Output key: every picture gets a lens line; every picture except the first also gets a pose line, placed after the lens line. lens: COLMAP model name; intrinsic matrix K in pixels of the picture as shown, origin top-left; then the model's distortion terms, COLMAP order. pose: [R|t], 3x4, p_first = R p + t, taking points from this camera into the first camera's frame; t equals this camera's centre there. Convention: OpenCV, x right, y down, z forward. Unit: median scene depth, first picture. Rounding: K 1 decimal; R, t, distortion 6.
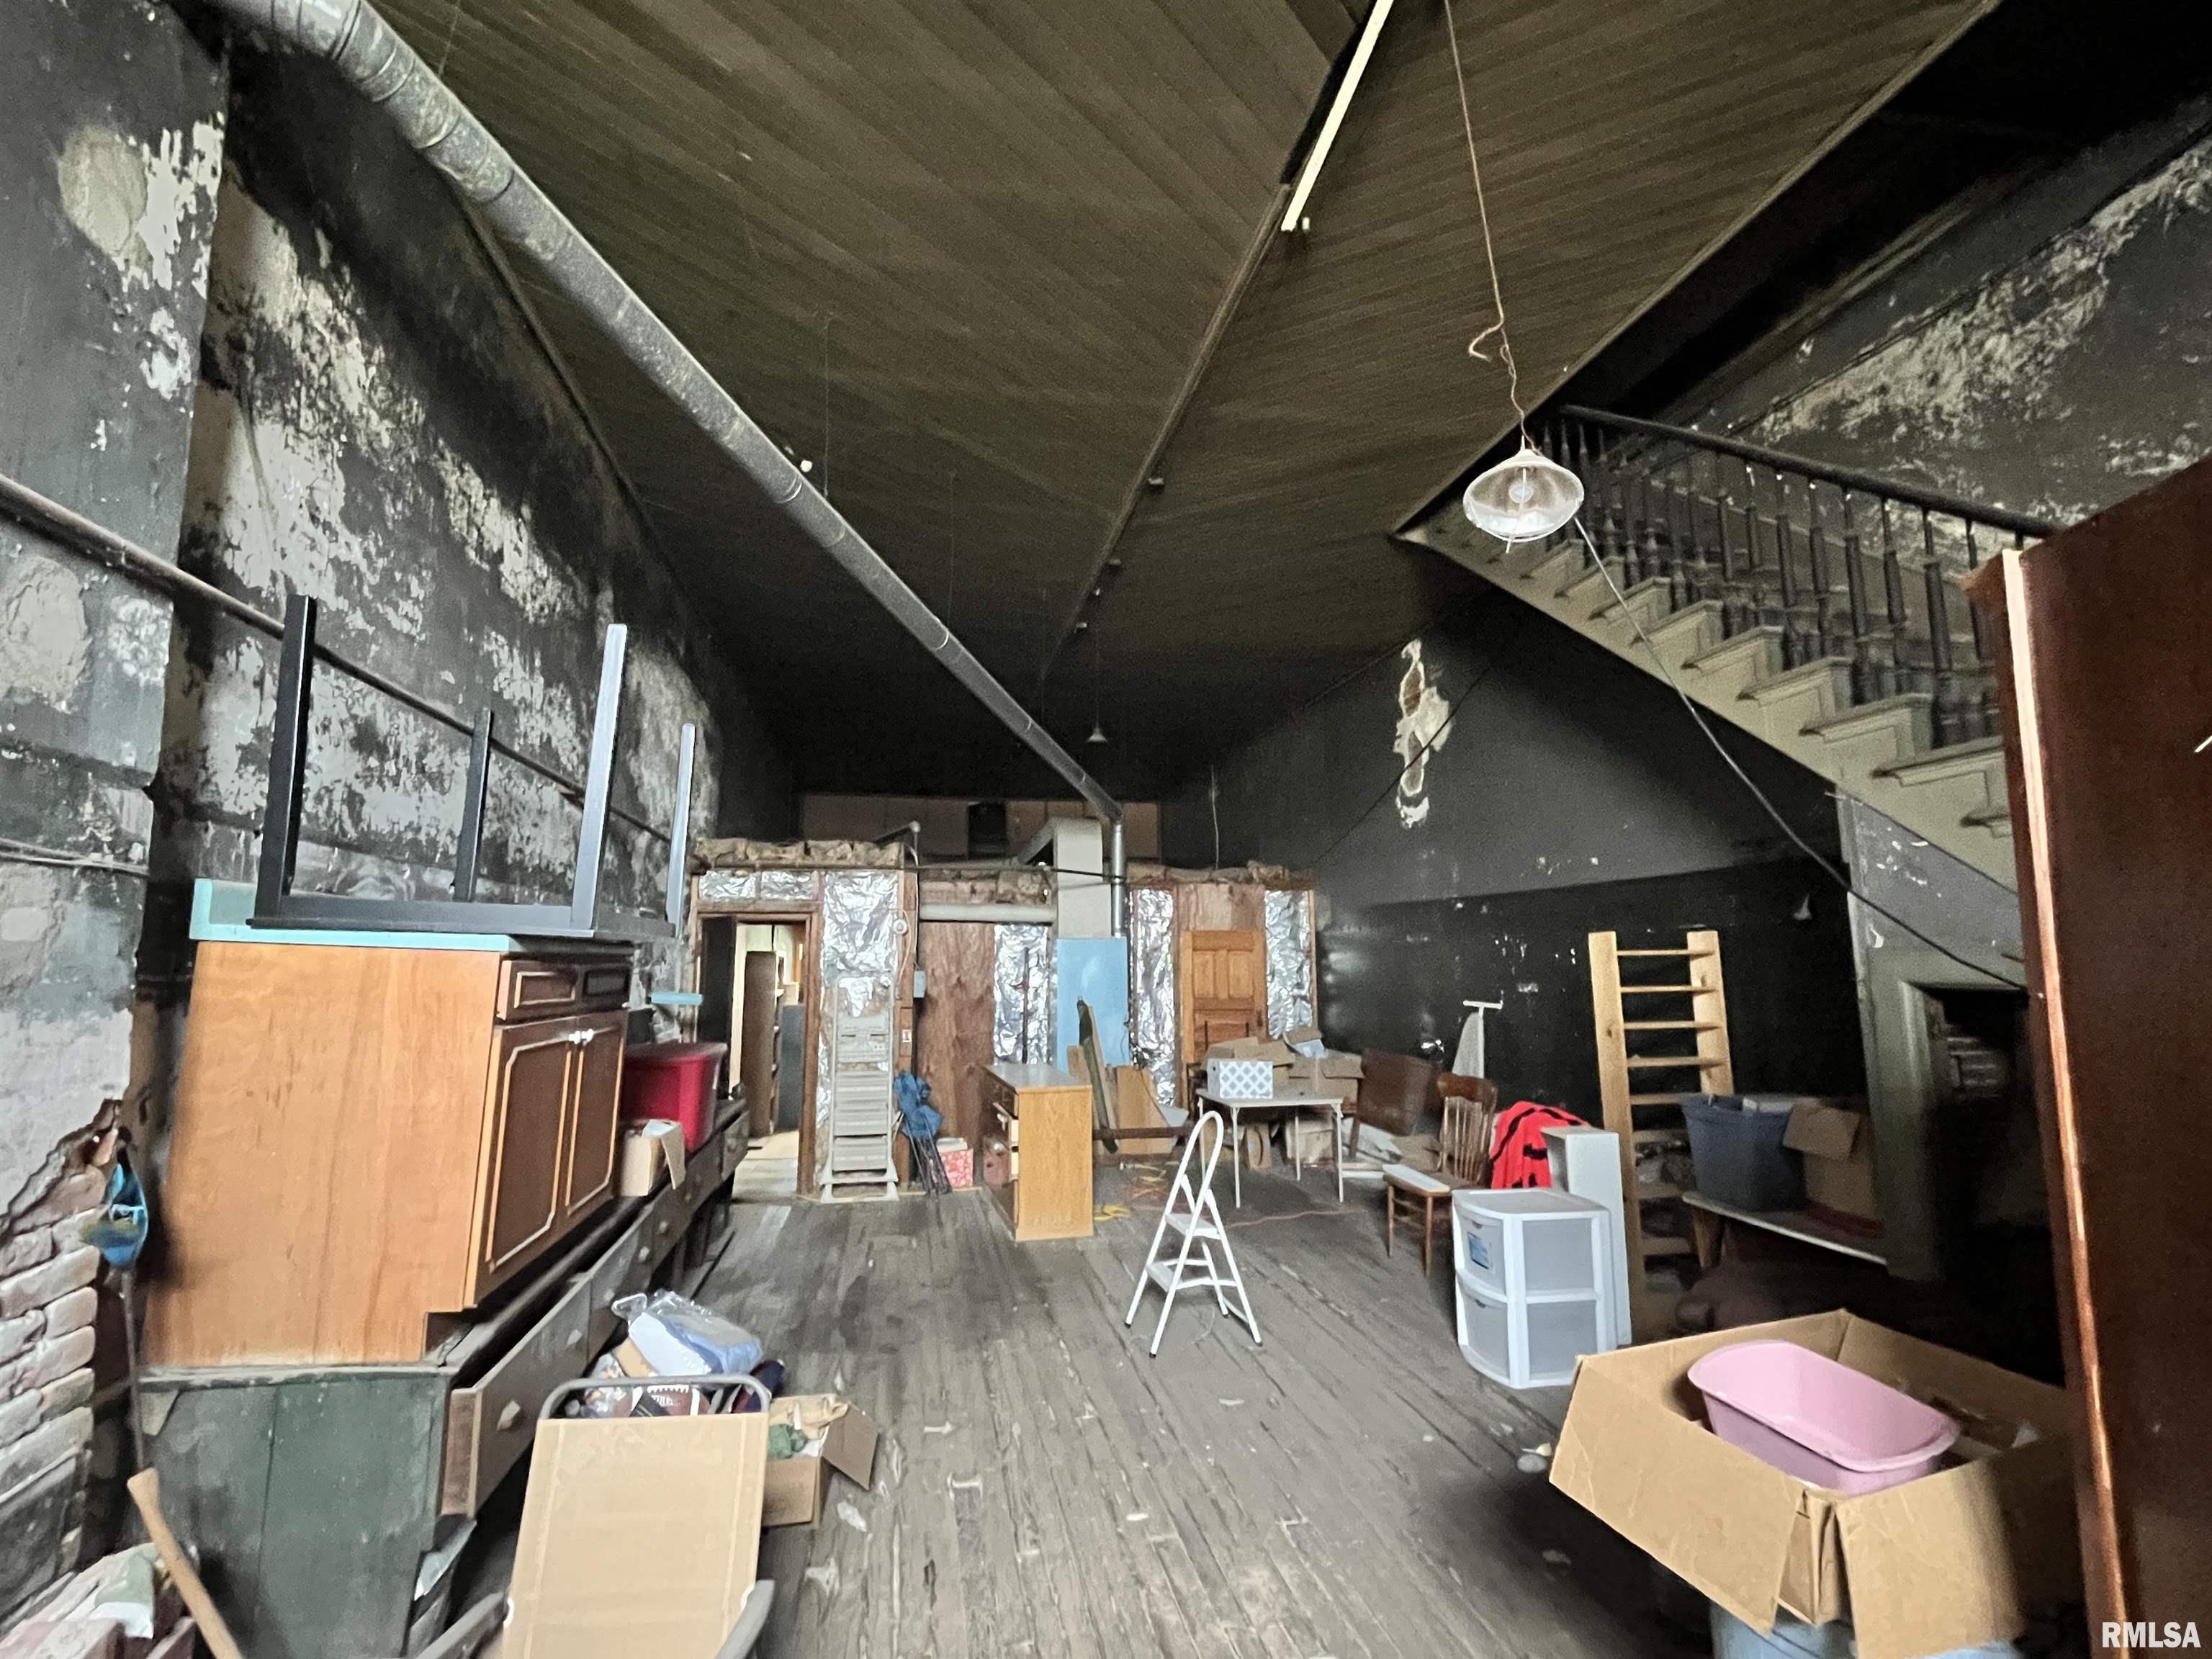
lens RADIAL K [[1025.2, 0, 1100.9], [0, 1025.2, 830.3], [0, 0, 1]] dist [-0.004134, -0.000683]
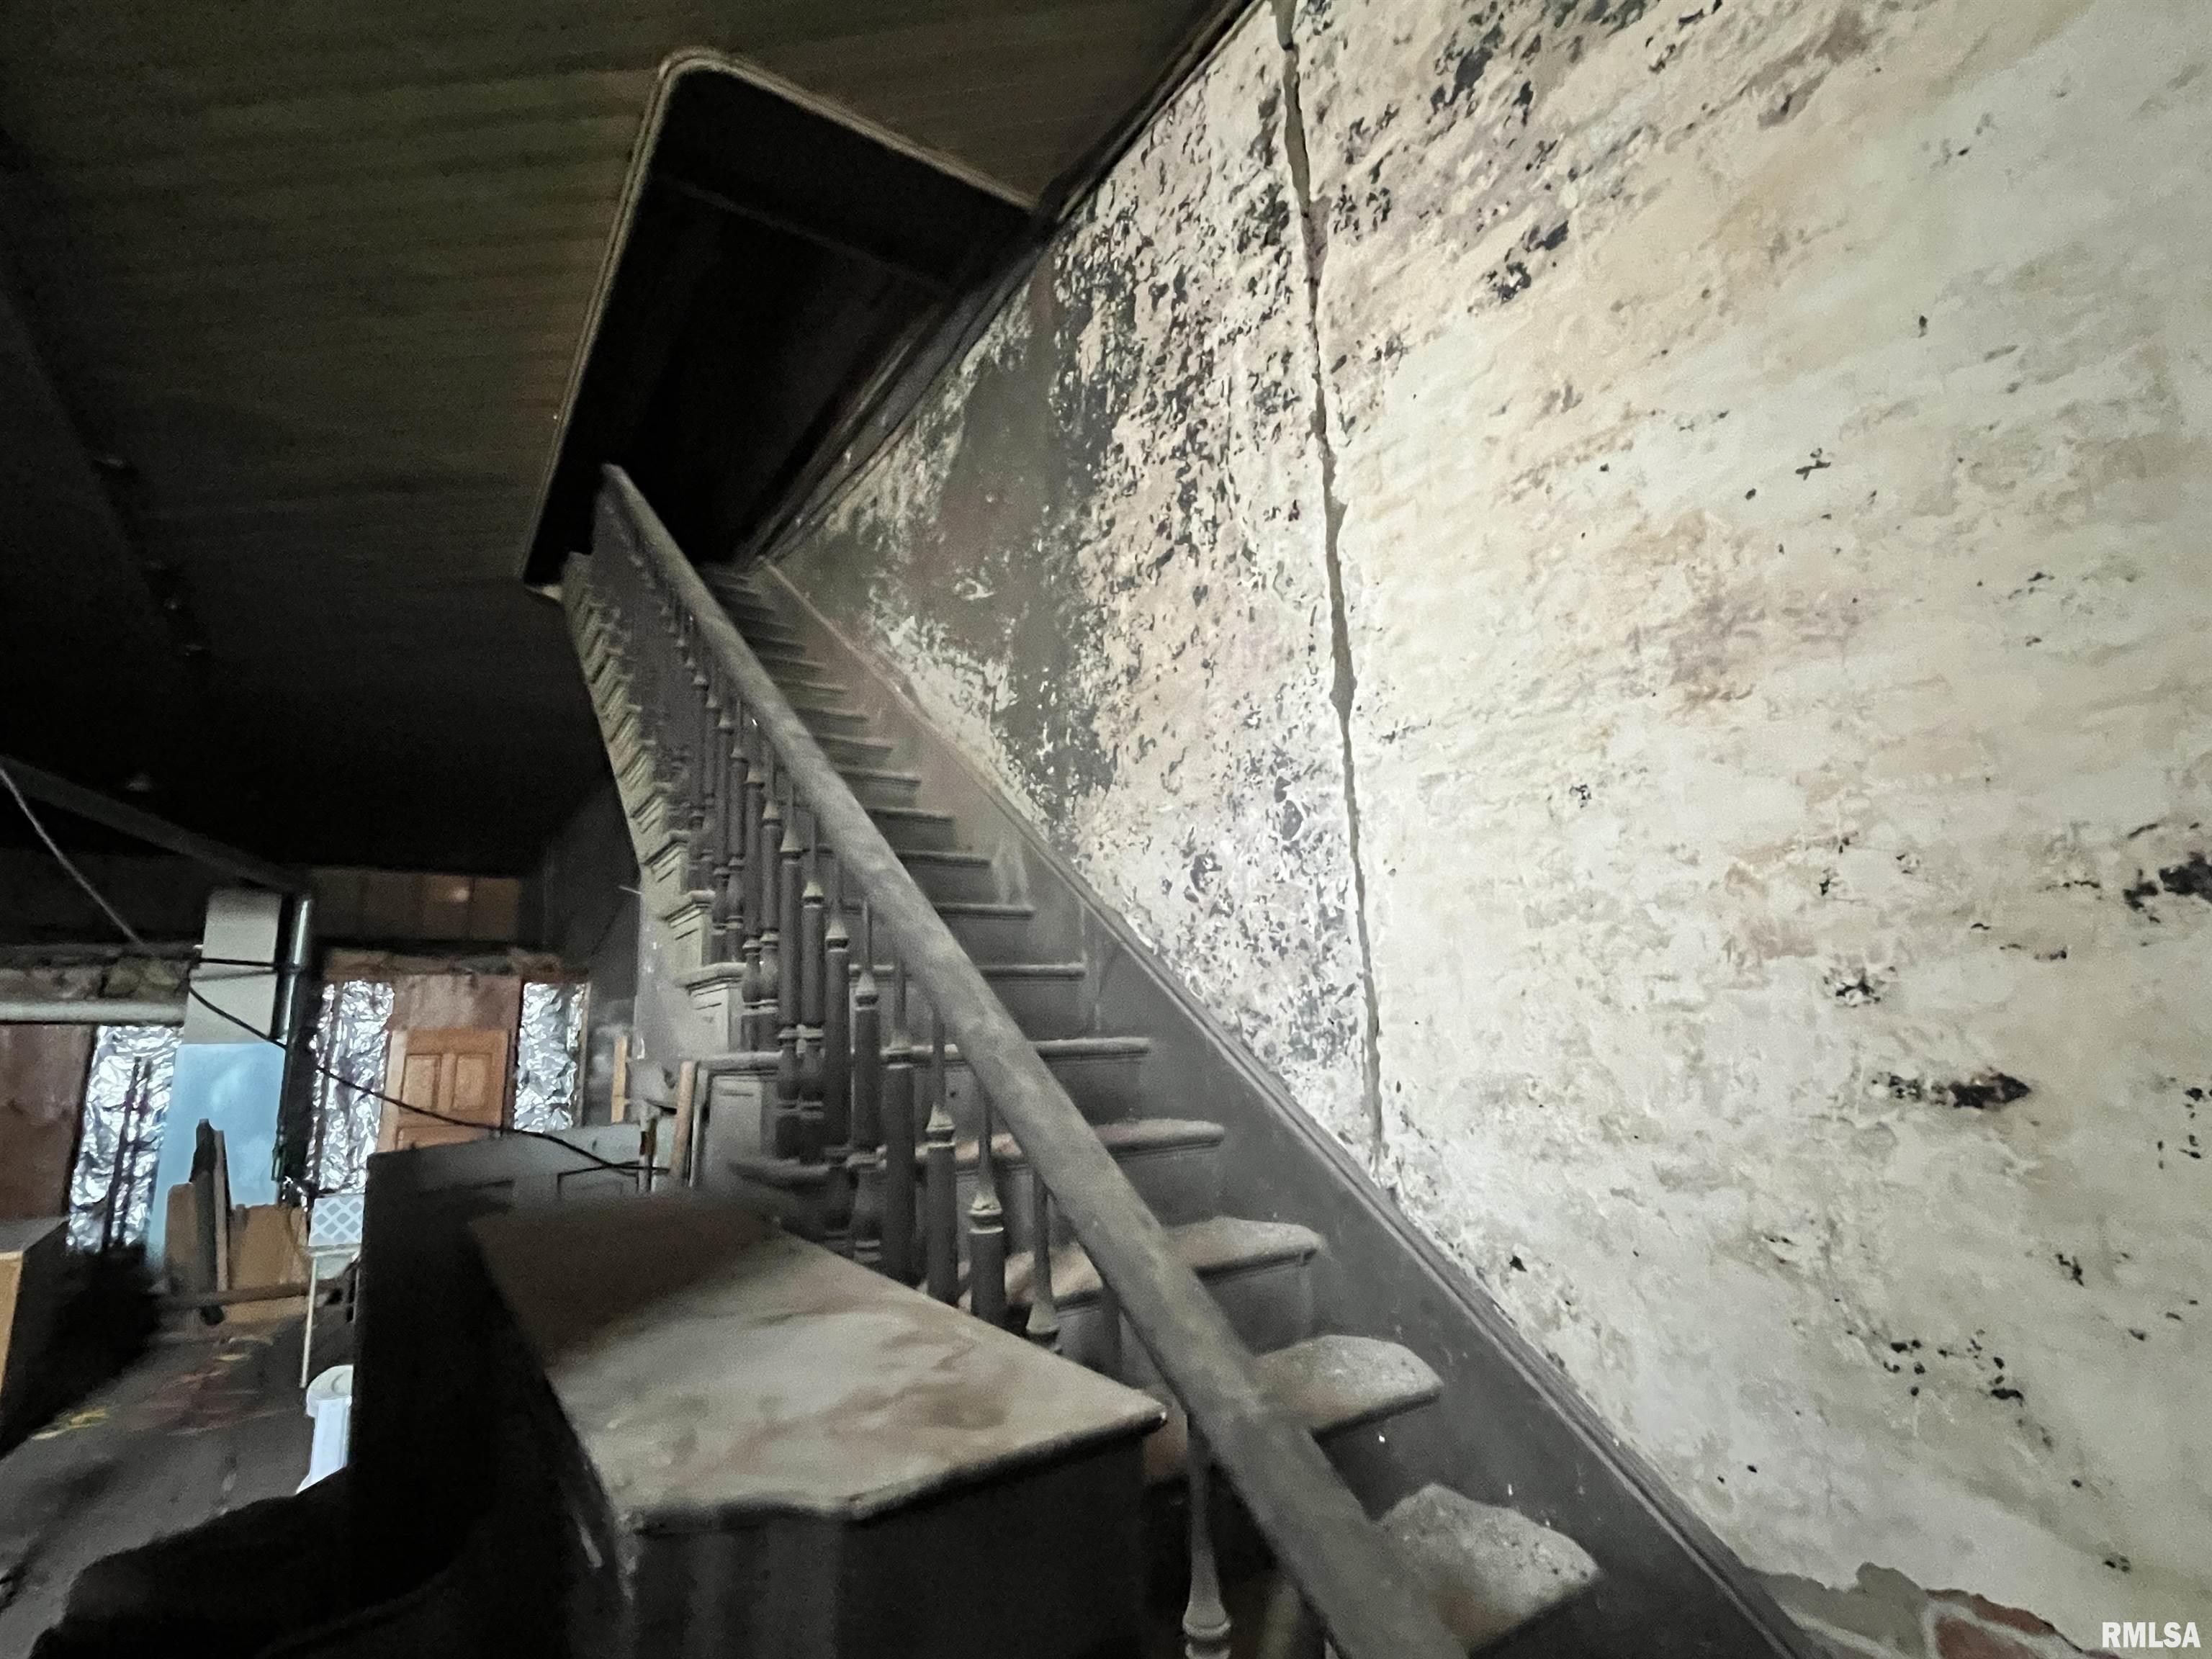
lens RADIAL K [[1025.2, 0, 1103.5], [0, 1025.2, 826.6], [0, 0, 1]] dist [-0.004134, -0.000683]
pose [[0.912341, 0.066847, 0.403938, 0.260228], [-0.030846, 0.995000, -0.094991, -0.006324], [-0.408268, 0.074204, 0.909841, -0.003852]]
